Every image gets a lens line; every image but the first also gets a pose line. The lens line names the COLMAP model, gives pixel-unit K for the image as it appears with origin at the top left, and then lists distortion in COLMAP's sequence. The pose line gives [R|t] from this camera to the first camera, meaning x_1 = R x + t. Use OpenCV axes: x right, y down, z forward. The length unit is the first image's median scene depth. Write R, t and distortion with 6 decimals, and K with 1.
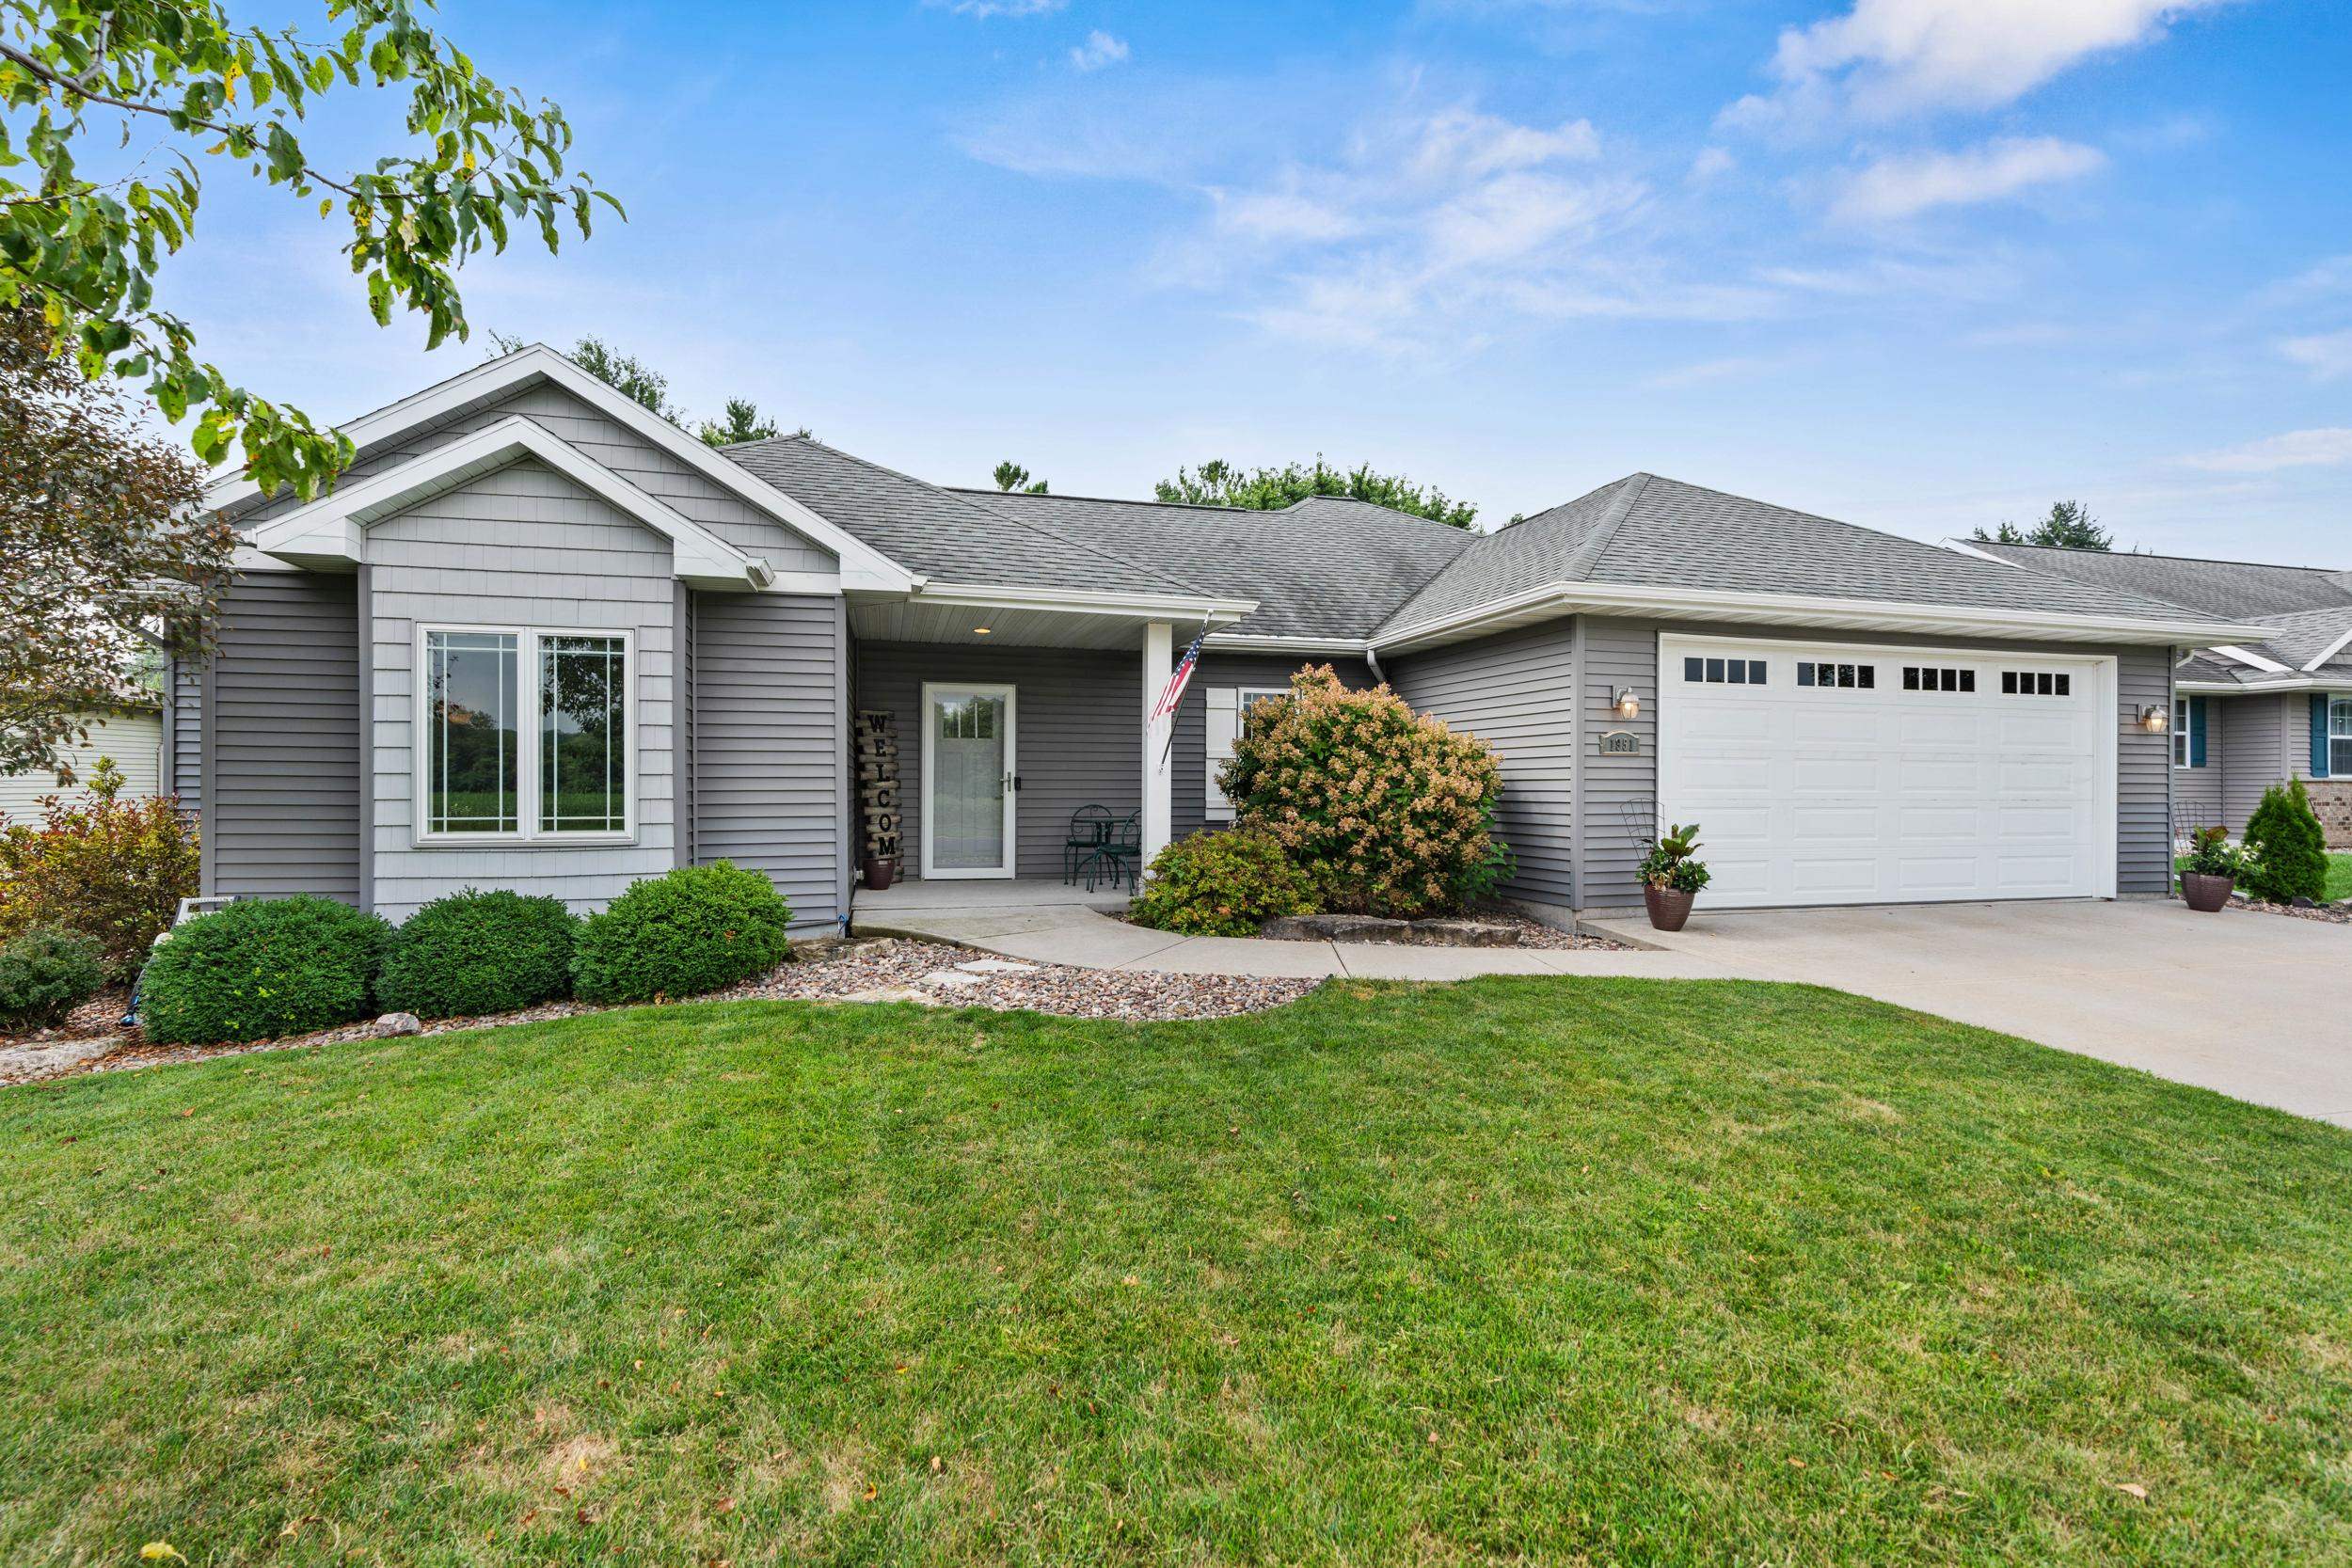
lens RADIAL K [[1062.0, 0, 1119.7], [0, 1062.0, 790.2], [0, 0, 1]] dist [-0.008961, 0.003792]
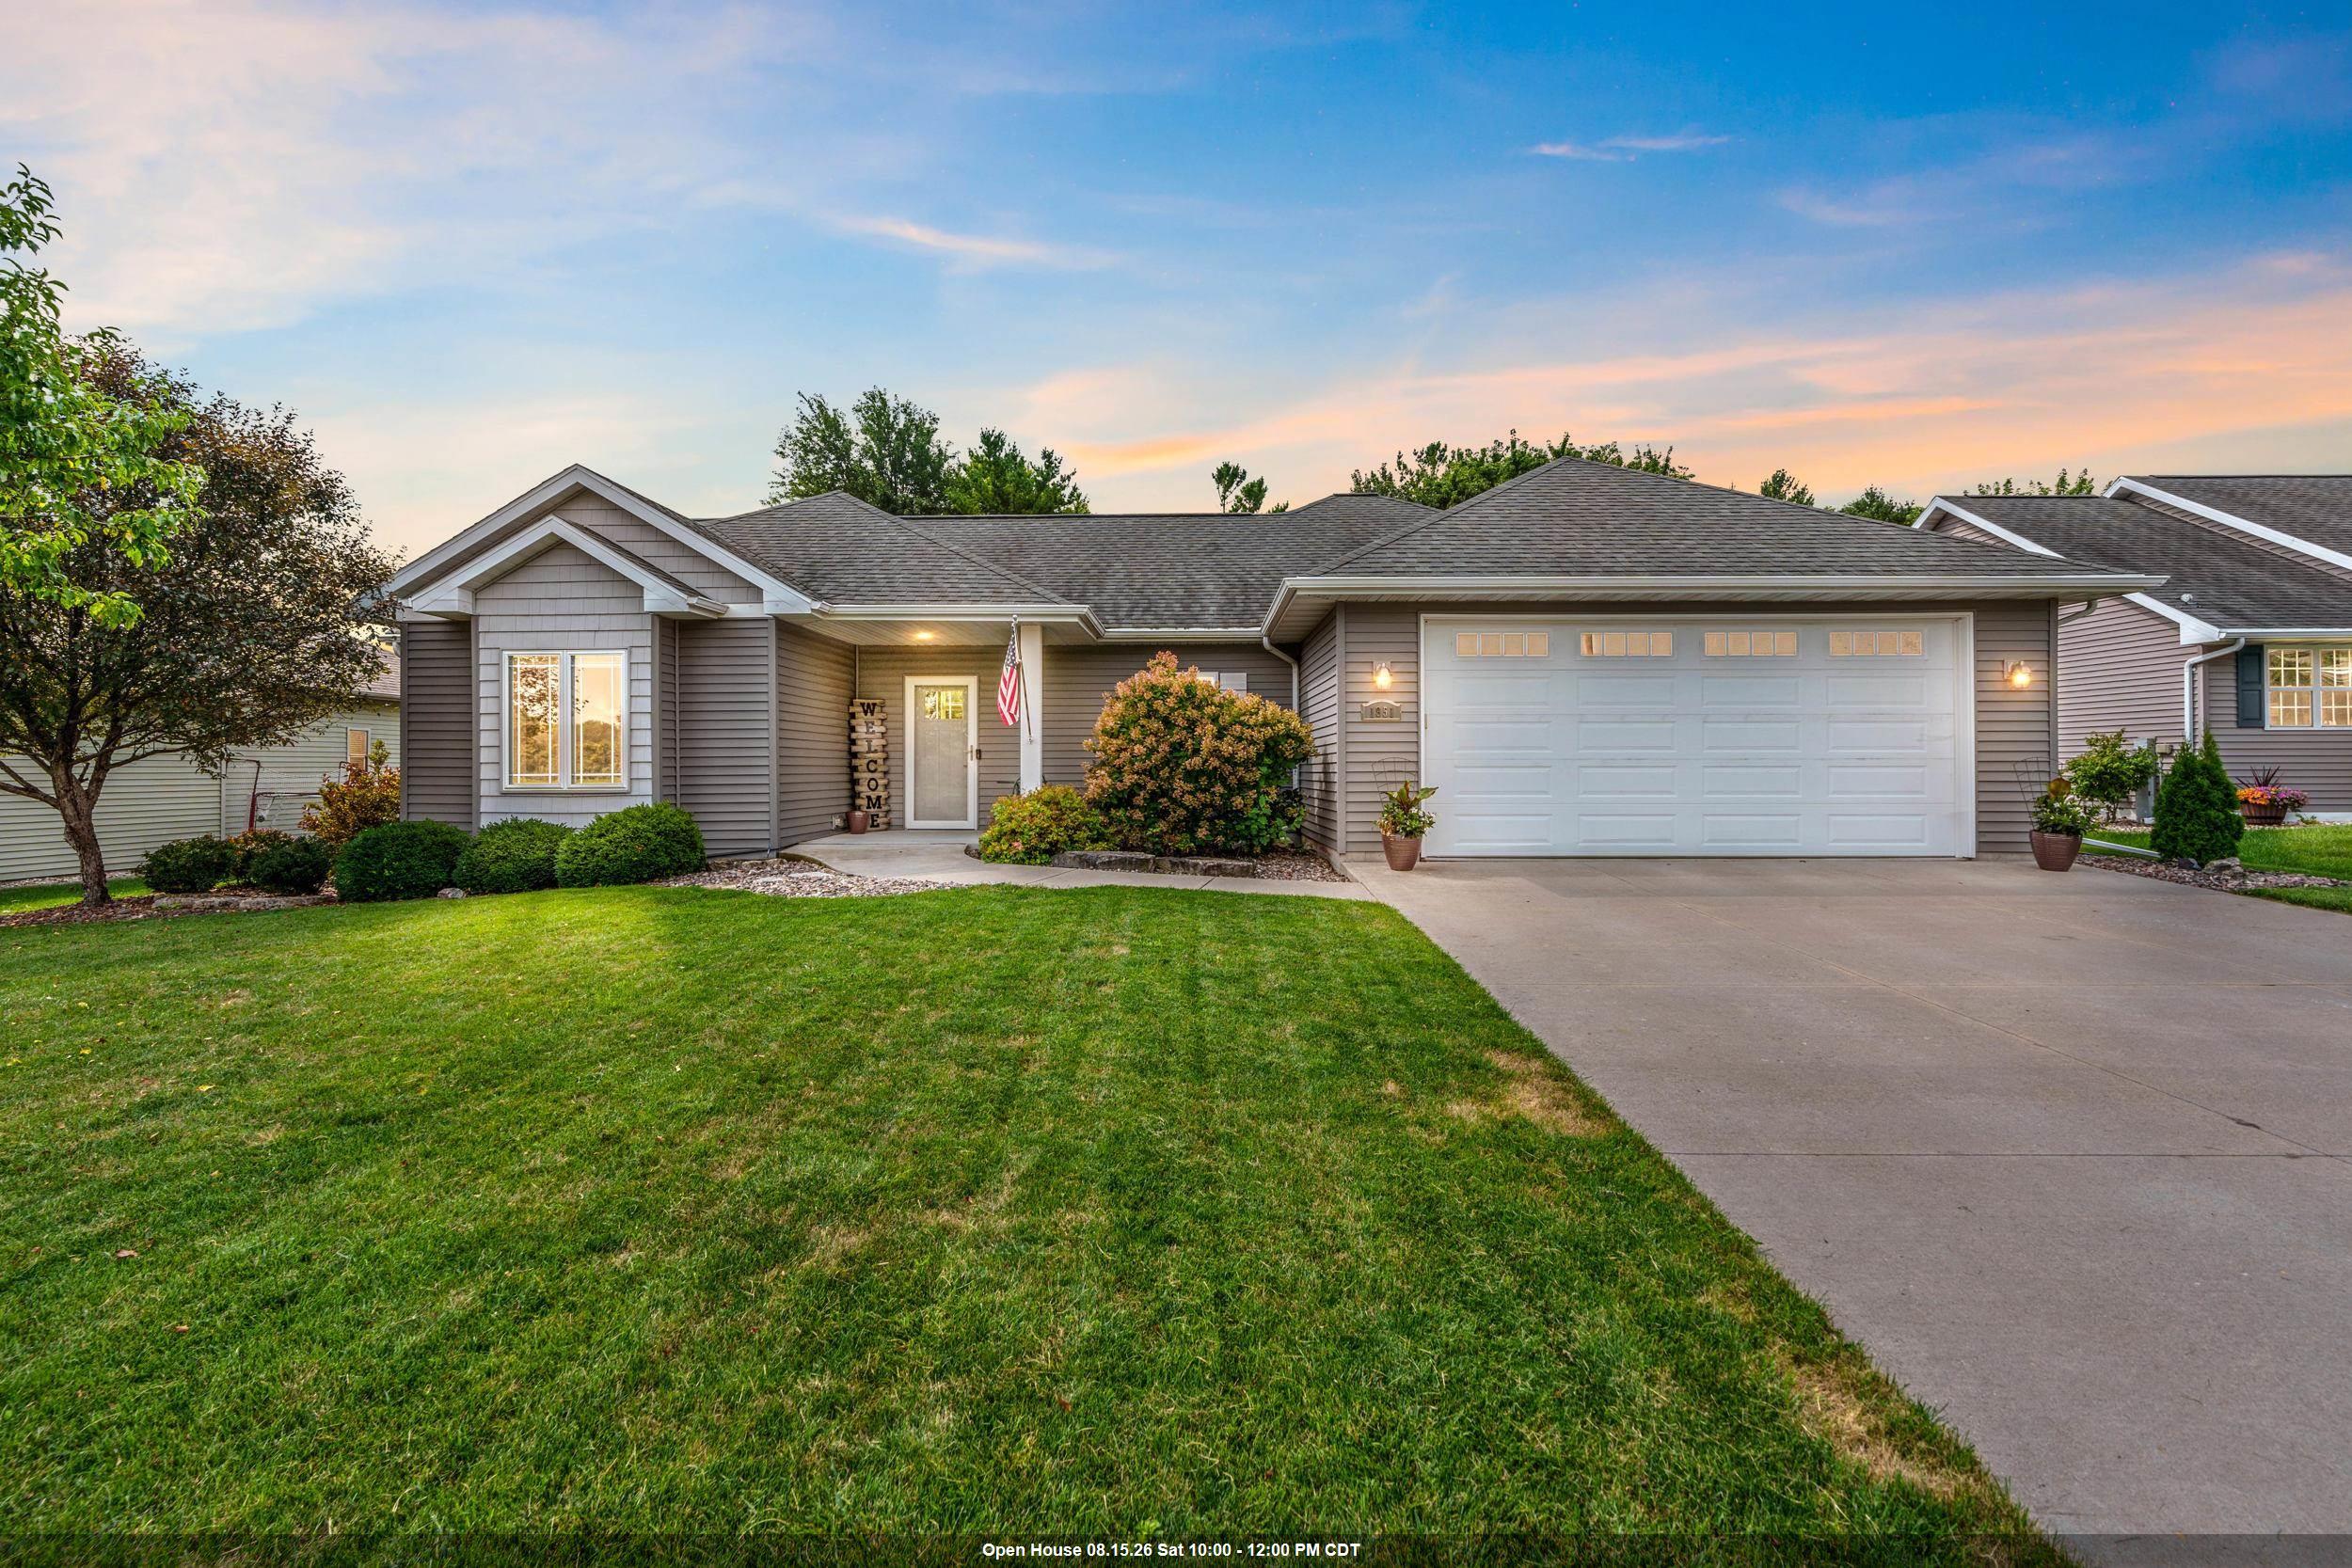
lens RADIAL K [[1062.0, 0, 1136.3], [0, 1062.0, 771.4], [0, 0, 1]] dist [-0.008961, 0.003792]
pose [[0.958248, -0.005692, -0.285881, 0.572452], [0.003806, 0.999967, -0.007153, 0.030616], [0.285913, 0.005766, 0.958238, -0.199208]]
